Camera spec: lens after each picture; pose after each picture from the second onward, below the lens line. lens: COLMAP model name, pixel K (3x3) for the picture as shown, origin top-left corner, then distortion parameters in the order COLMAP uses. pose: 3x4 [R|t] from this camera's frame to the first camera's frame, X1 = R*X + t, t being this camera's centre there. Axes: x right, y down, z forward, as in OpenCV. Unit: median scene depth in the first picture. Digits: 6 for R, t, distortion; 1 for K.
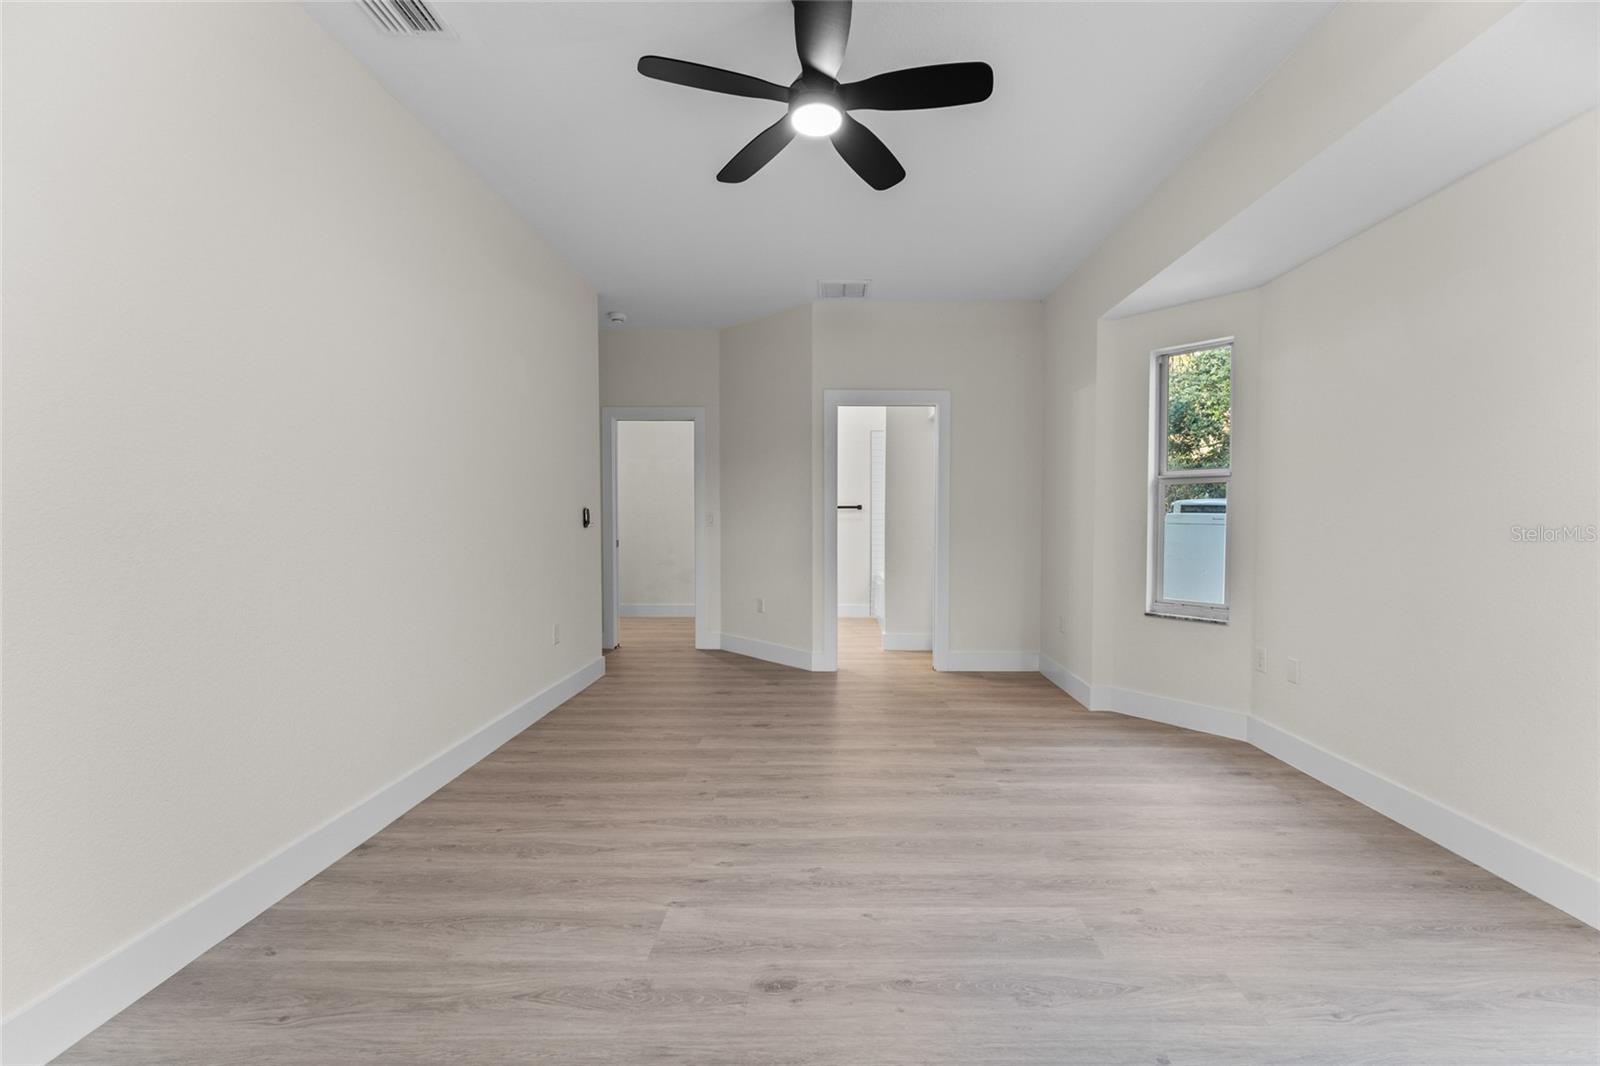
lens RADIAL K [[636.5, 0, 803.4], [0, 636.5, 529.6], [0, 0, 1]] dist [-0.000867, 0.001001]
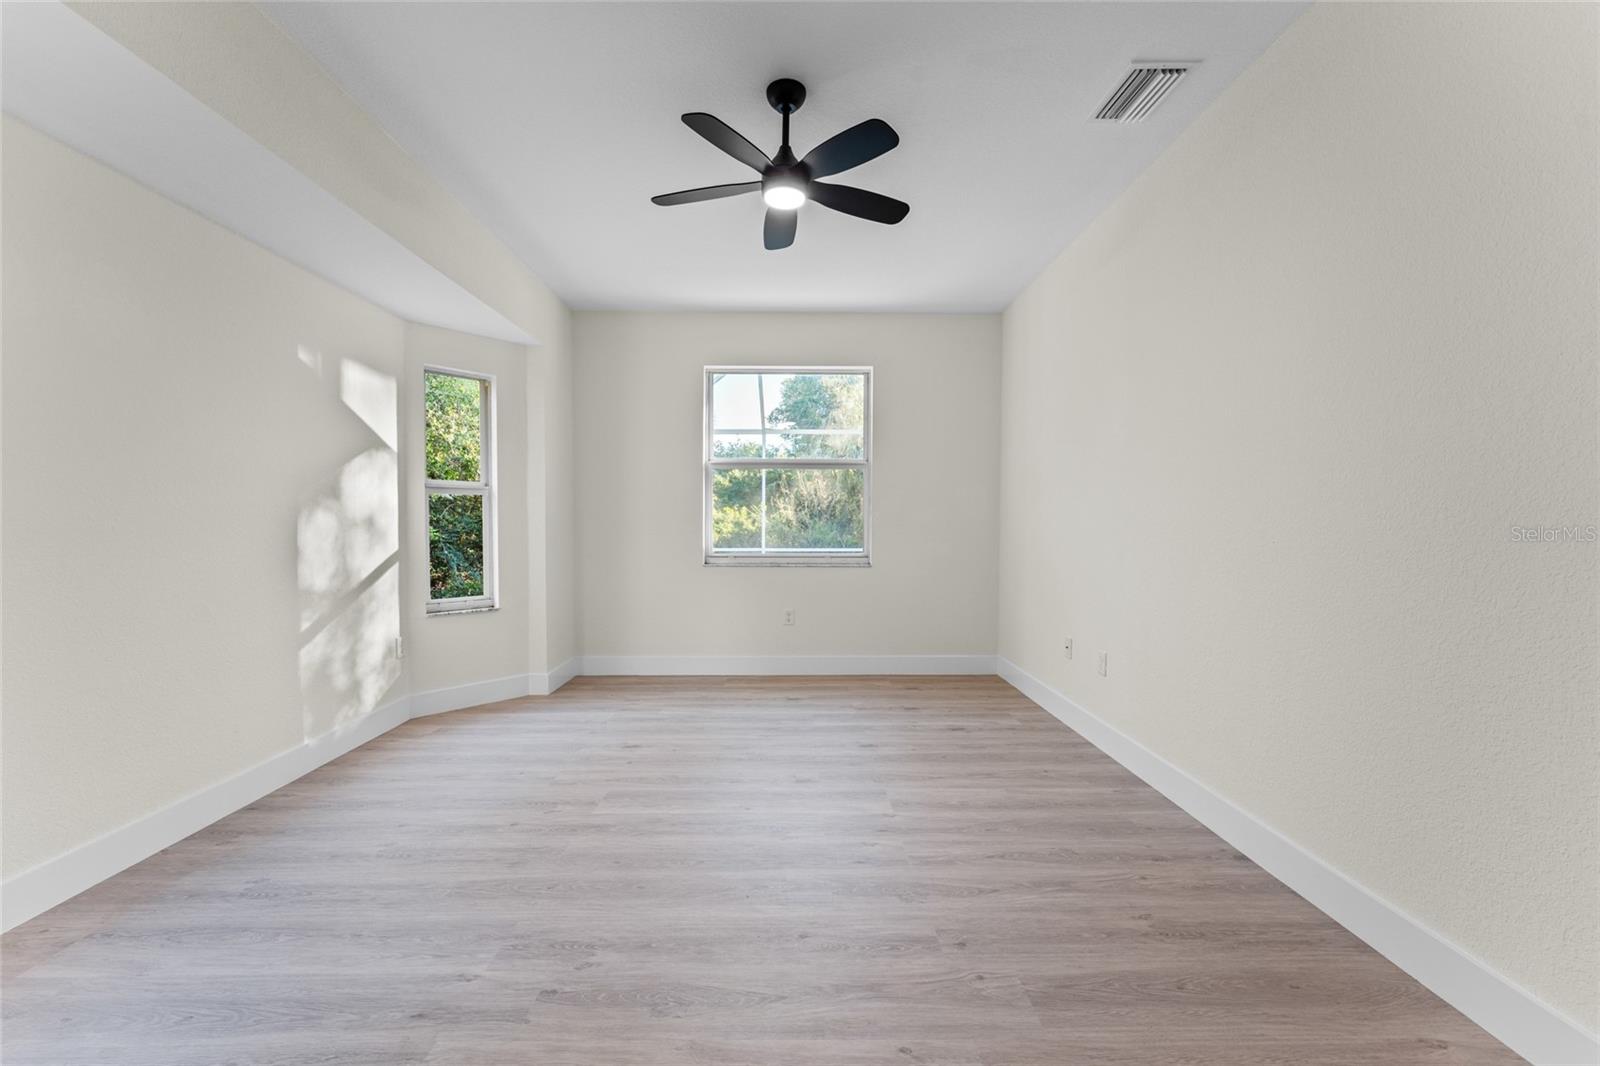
lens RADIAL K [[636.5, 0, 797.2], [0, 636.5, 529.8], [0, 0, 1]] dist [-0.000867, 0.001001]
pose [[-0.998512, -0.002962, -0.054450, 0.054841], [-0.004791, 0.999428, 0.033484, -0.041160], [0.054319, 0.033695, -0.997955, 1.857324]]
